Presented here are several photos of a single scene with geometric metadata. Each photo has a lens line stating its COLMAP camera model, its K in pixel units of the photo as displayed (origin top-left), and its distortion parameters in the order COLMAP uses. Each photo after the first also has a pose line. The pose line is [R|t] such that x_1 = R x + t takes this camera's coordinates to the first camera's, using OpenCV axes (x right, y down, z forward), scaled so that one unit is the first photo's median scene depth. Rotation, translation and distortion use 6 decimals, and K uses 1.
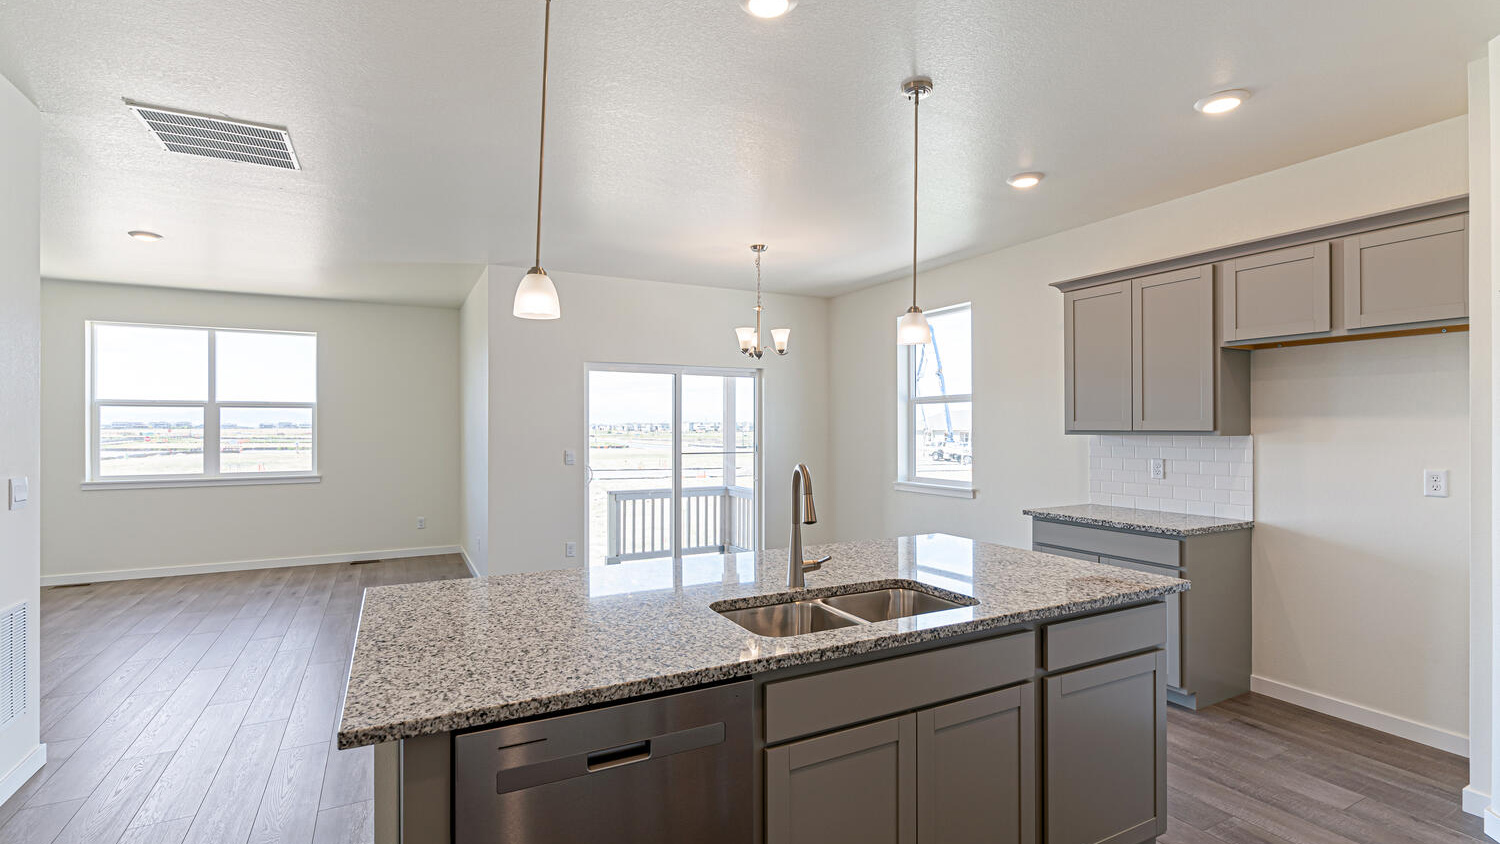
lens RADIAL K [[684.8, 0, 750.5], [0, 684.8, 430.5], [0, 0, 1]] dist [0.000365, 0.000416]
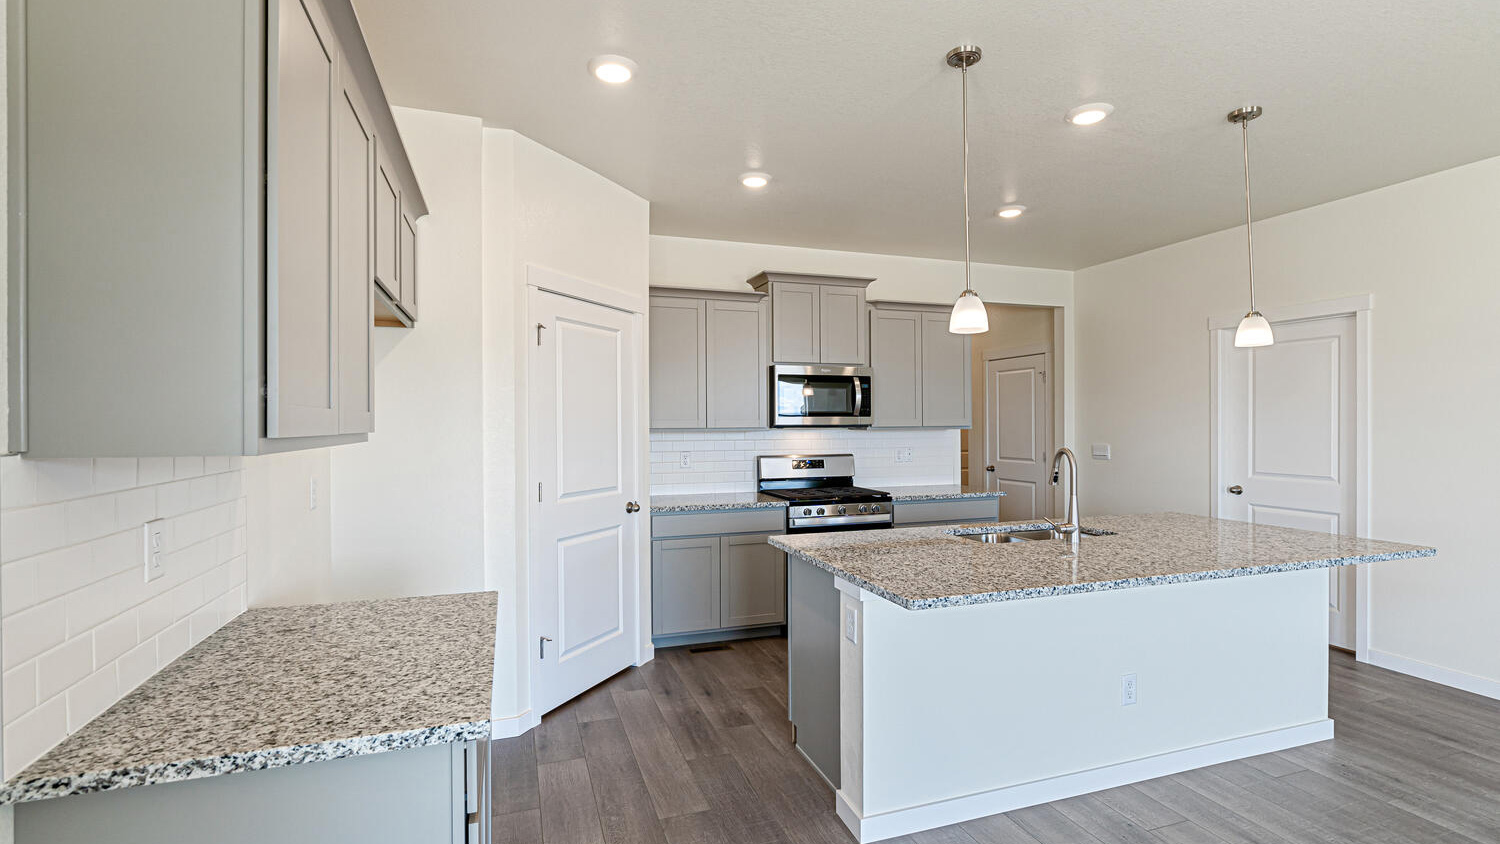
lens RADIAL K [[684.8, 0, 750.5], [0, 684.8, 430.5], [0, 0, 1]] dist [0.000365, 0.000416]
pose [[-0.988695, 0.003383, 0.149901, 0.164731], [0.005294, 0.999910, 0.012352, -0.003189], [-0.149846, 0.013006, -0.988624, 0.830515]]
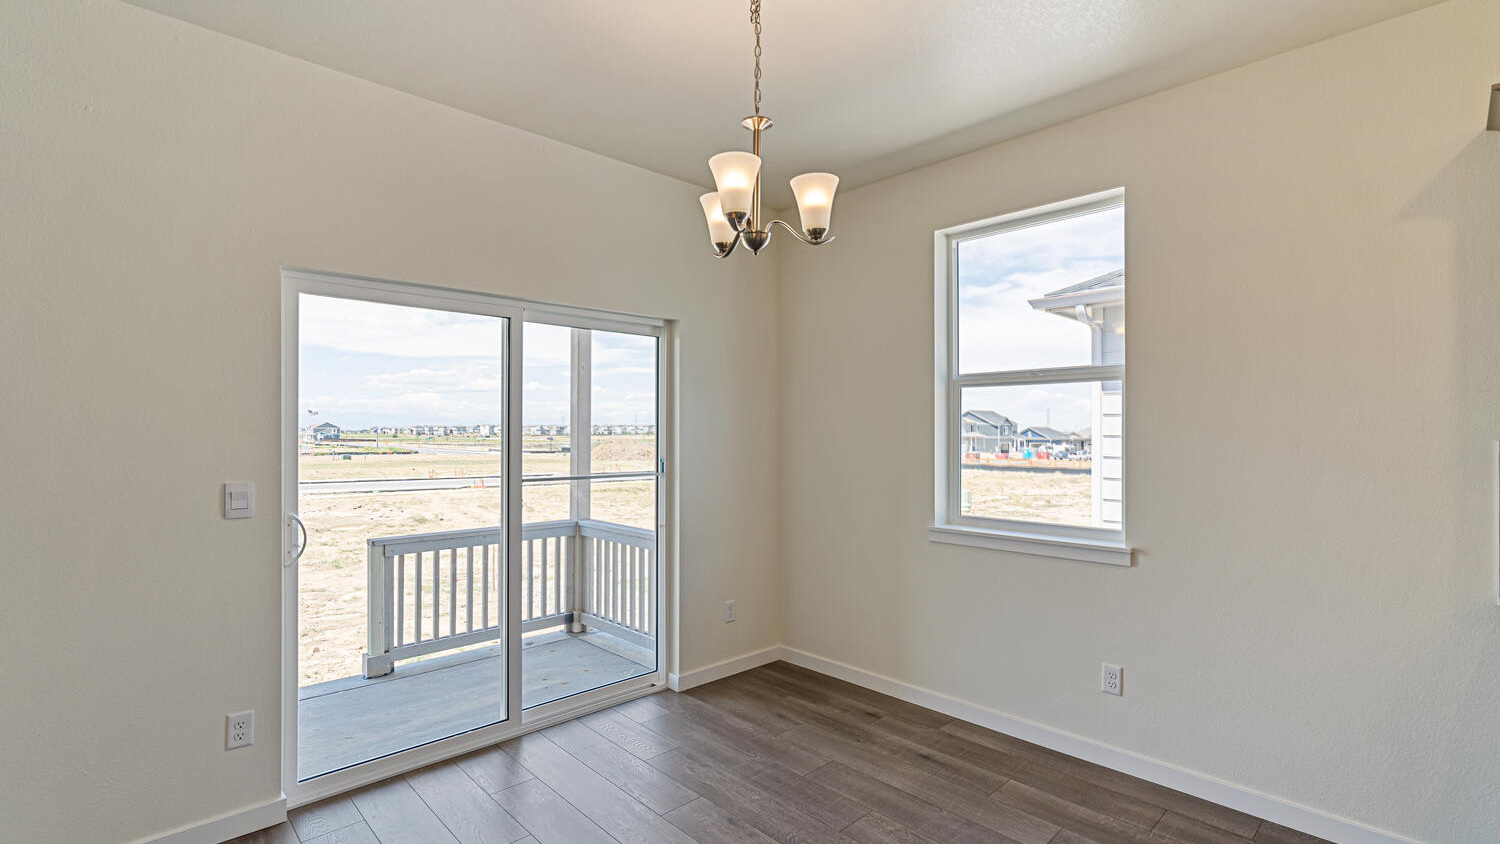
lens RADIAL K [[684.8, 0, 750.5], [0, 684.8, 430.5], [0, 0, 1]] dist [0.000365, 0.000416]
pose [[0.962392, 0.001618, 0.271661, -0.076780], [-0.000179, 0.999986, -0.005323, 0.000133], [-0.271665, 0.005074, 0.962378, 0.488400]]
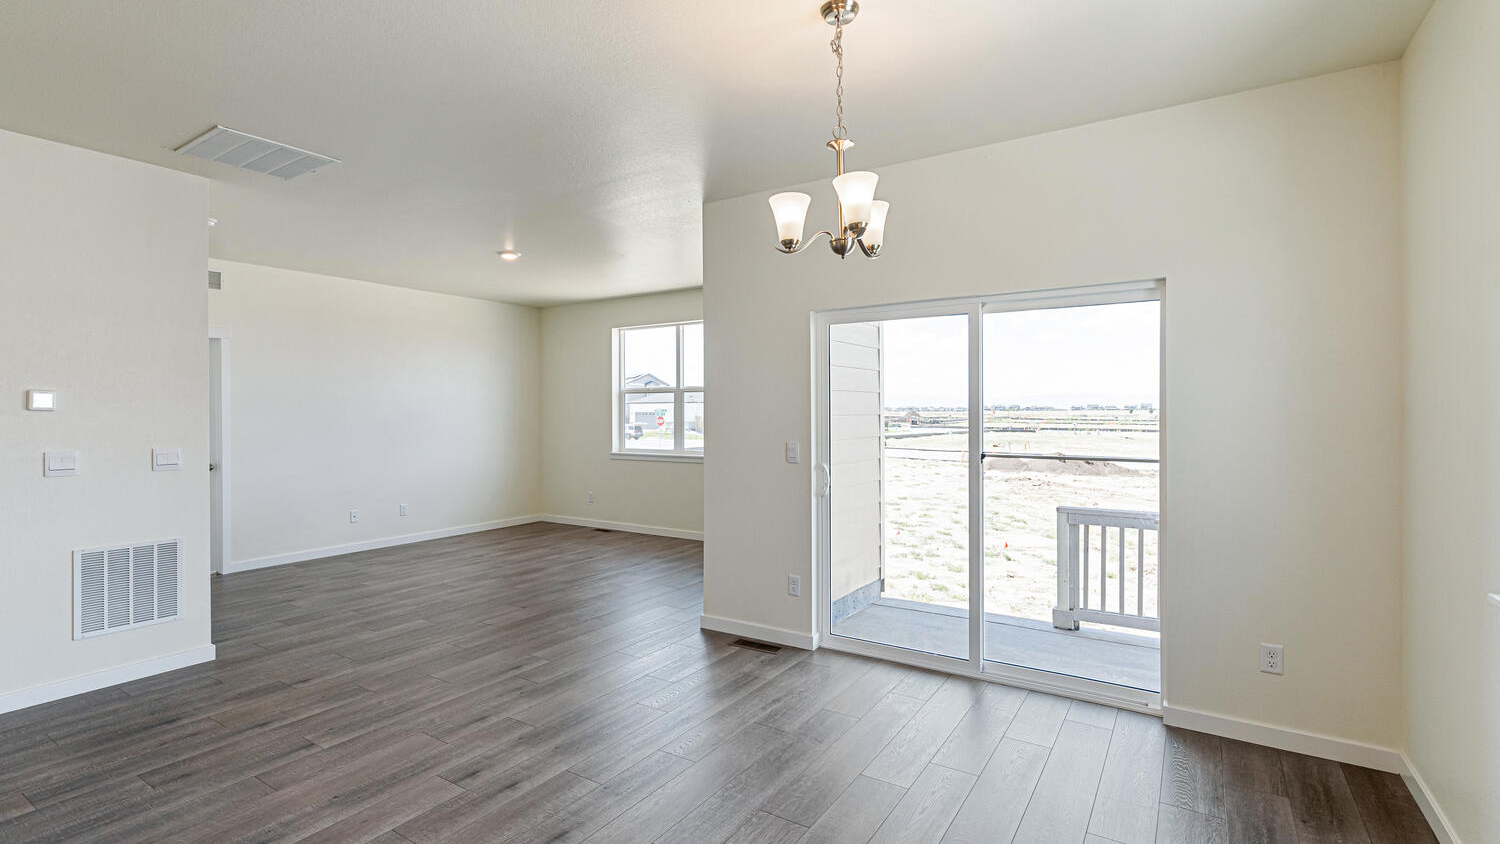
lens RADIAL K [[697.3, 0, 755.1], [0, 697.3, 419.9], [0, 0, 1]] dist [-0.006285, 0.000205]
pose [[0.489670, 0.010579, -0.871844, 0.307649], [-0.000992, 0.999933, 0.011575, -0.001900], [0.871907, -0.004803, 0.489648, 0.573262]]
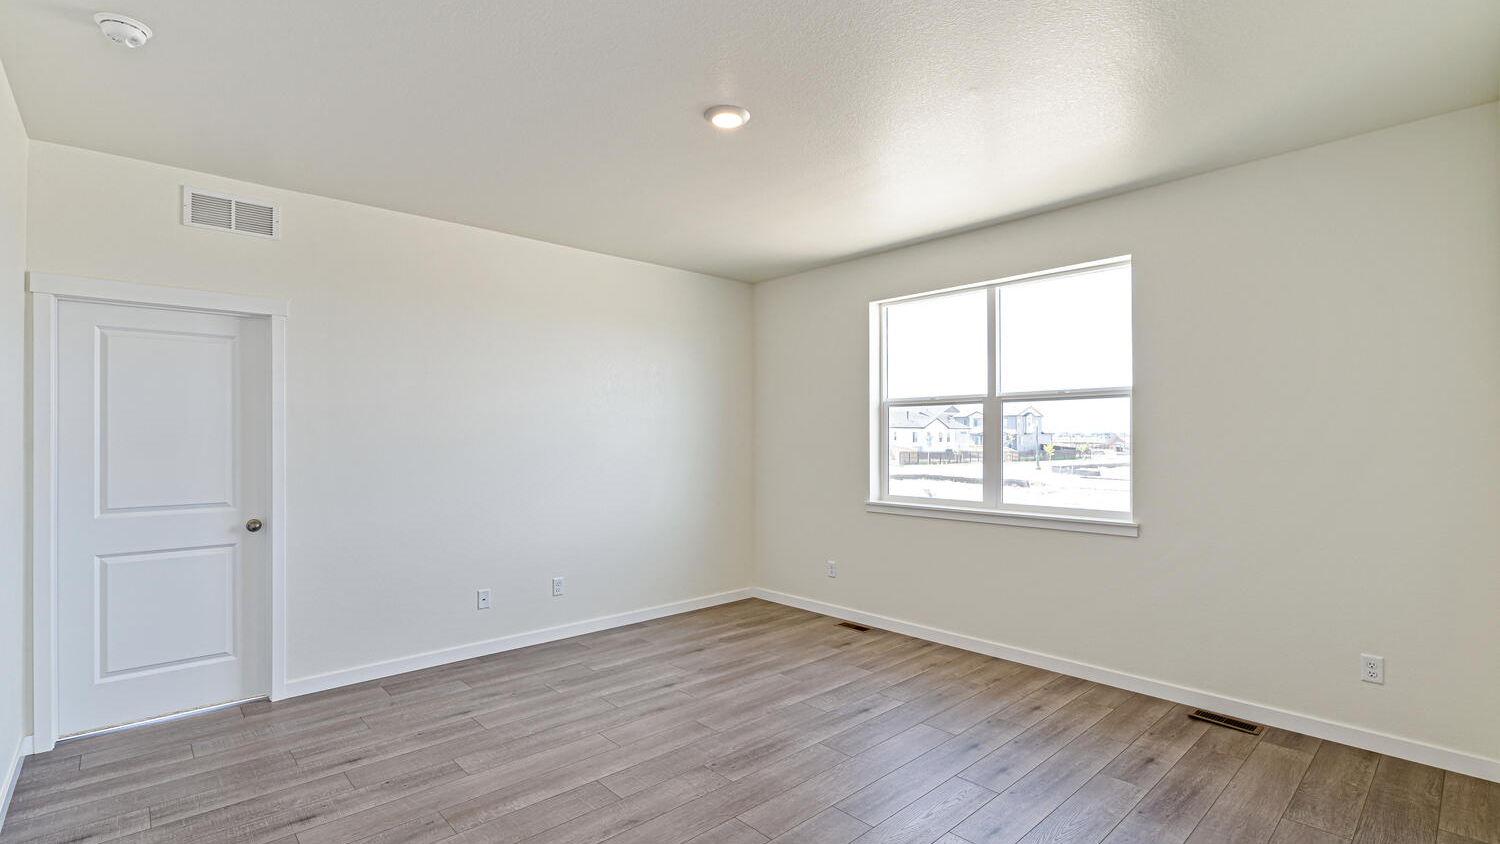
lens RADIAL K [[684.8, 0, 750.5], [0, 684.8, 430.5], [0, 0, 1]] dist [0.000365, 0.000416]
pose [[0.246811, -0.008642, -0.969025, -0.212759], [-0.002212, 0.999953, -0.009481, -0.000576], [0.969061, 0.004483, 0.246780, 0.645981]]
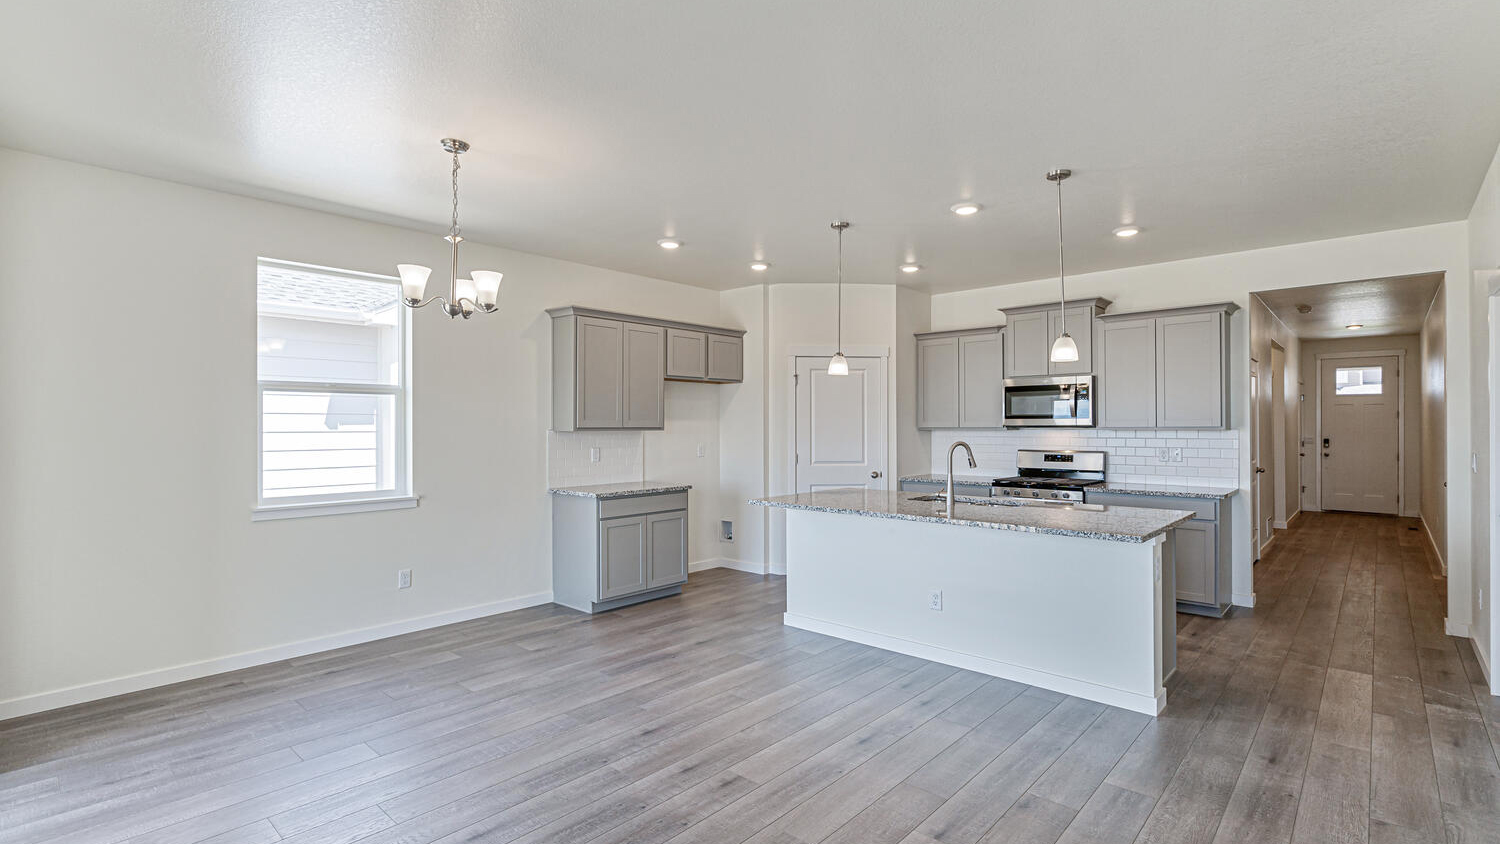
lens RADIAL K [[697.3, 0, 755.1], [0, 697.3, 419.9], [0, 0, 1]] dist [-0.006285, 0.000205]
pose [[-0.339075, 0.011059, 0.940695, -0.557279], [0.006240, 0.999935, -0.009506, 0.000149], [-0.940739, 0.002647, -0.339122, 0.758001]]
